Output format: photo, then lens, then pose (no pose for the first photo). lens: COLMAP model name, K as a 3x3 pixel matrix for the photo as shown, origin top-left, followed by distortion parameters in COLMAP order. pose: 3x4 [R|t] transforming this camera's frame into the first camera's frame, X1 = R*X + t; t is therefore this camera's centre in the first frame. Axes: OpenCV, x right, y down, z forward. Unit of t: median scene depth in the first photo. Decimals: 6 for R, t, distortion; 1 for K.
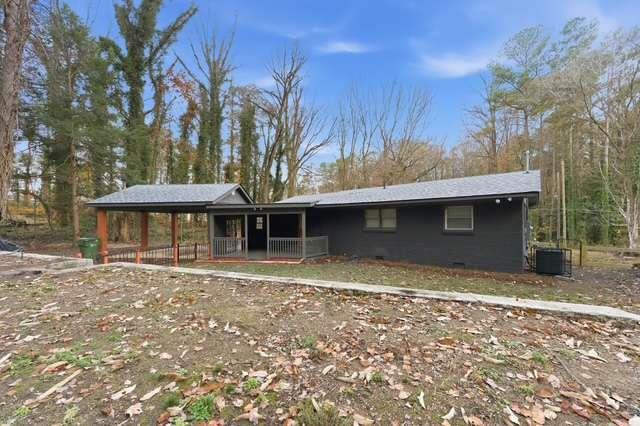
lens RADIAL K [[253.0, 0, 320.0], [0, 253.0, 213.0], [0, 0, 1]] dist [-0.000465, -0.000210]
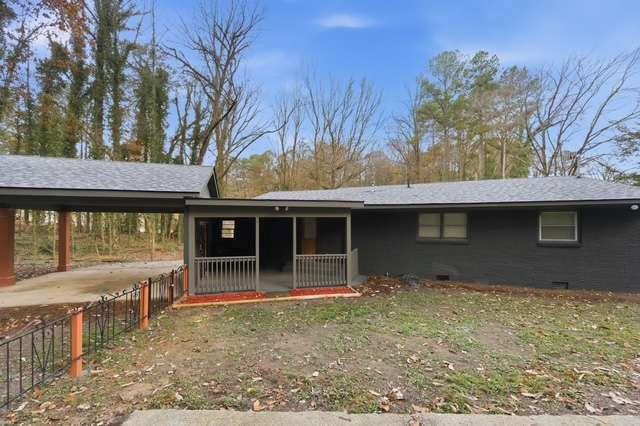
lens RADIAL K [[270.7, 0, 320.0], [0, 270.7, 213.0], [0, 0, 1]] dist [-0.001249, -0.000296]
pose [[0.939715, 0.021858, 0.341259, -0.372781], [-0.018694, 0.999746, -0.012556, 0.001417], [-0.341447, 0.005419, 0.939886, 0.350159]]
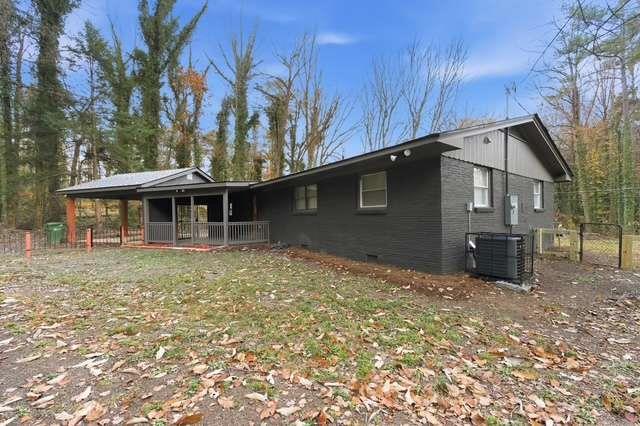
lens RADIAL K [[251.6, 0, 314.8], [0, 251.6, 211.4], [0, 0, 1]] dist [0.001915, 0.000074]
pose [[0.968794, -0.011086, -0.247621, 0.445691], [0.016475, 0.999670, 0.019705, 0.047747], [0.247321, -0.023170, 0.968657, 0.226166]]
